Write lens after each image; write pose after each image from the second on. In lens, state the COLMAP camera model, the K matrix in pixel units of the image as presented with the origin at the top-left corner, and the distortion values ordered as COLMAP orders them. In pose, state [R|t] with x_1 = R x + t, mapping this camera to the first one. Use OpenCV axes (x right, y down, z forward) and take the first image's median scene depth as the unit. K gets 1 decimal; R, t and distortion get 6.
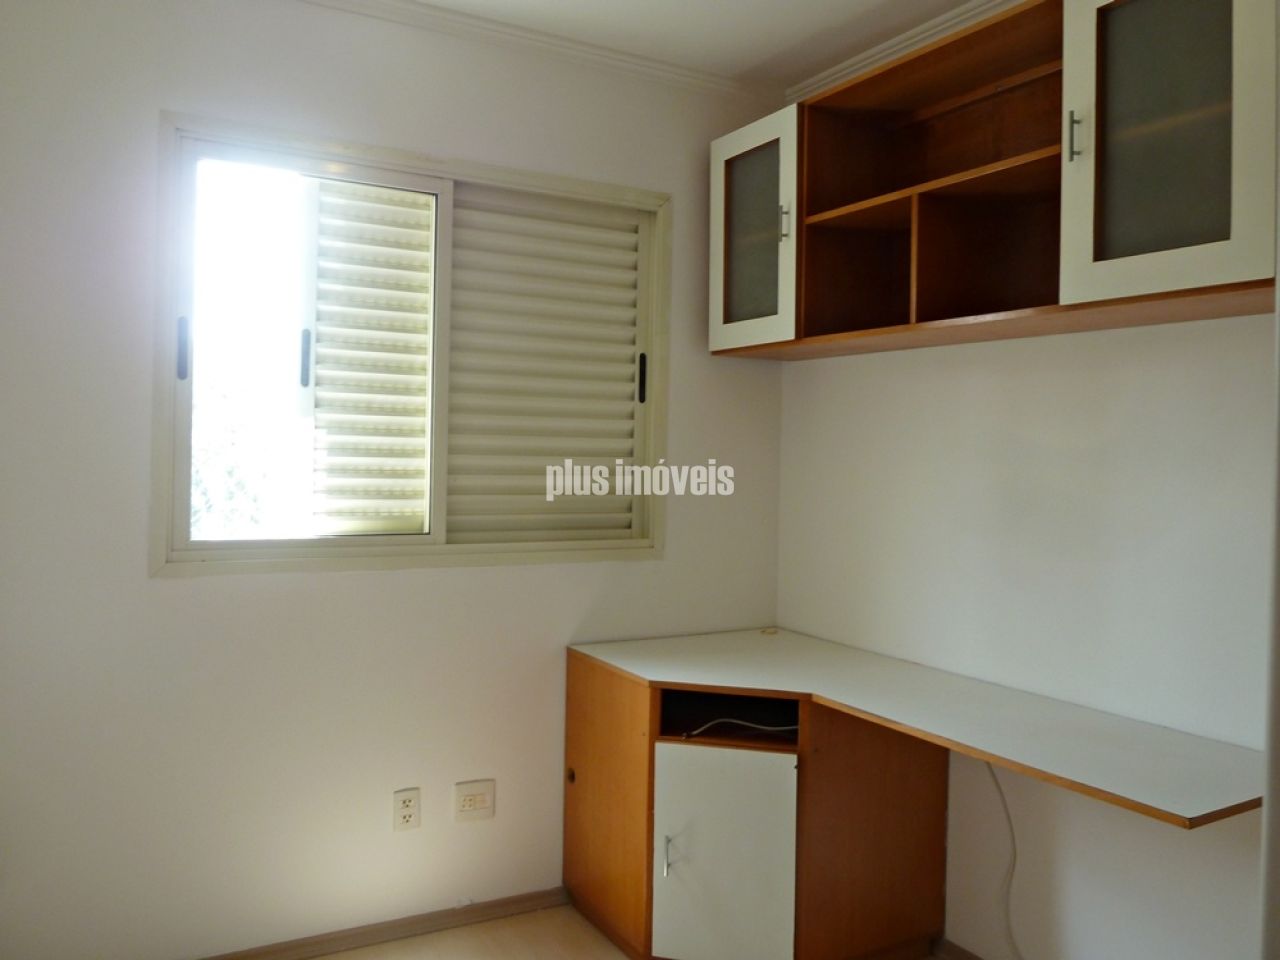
lens RADIAL K [[1023.9, 0, 640.0], [0, 1023.9, 480.0], [0, 0, 1]] dist [-0.003679, -0.007153]
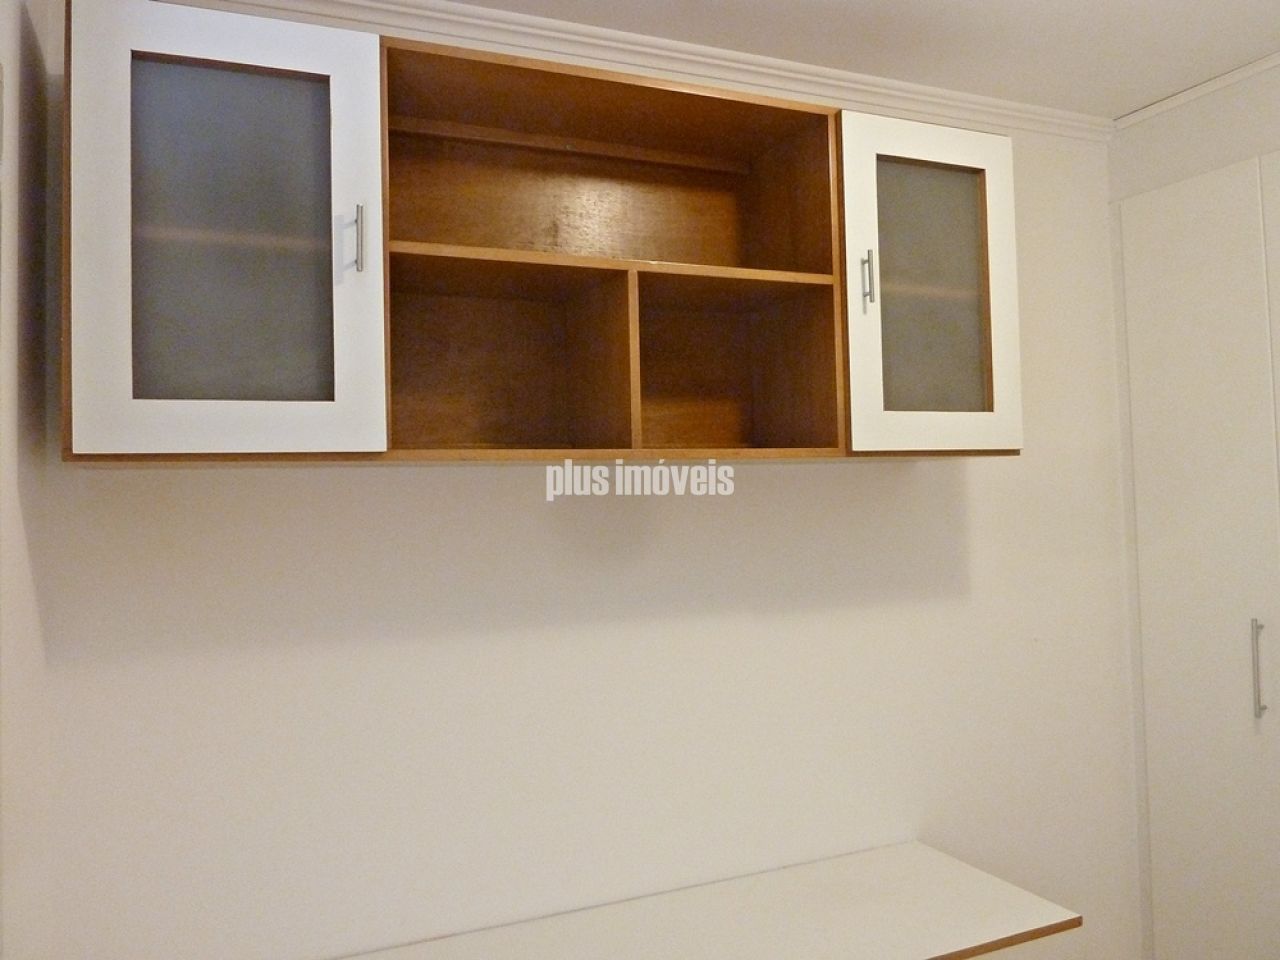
lens RADIAL K [[1023.9, 0, 640.0], [0, 1023.9, 480.0], [0, 0, 1]] dist [-0.003679, -0.007153]
pose [[0.100917, -0.021099, 0.994671, -0.427078], [0.049920, 0.998623, 0.016118, -0.133293], [-0.993642, 0.048027, 0.101831, 0.869406]]
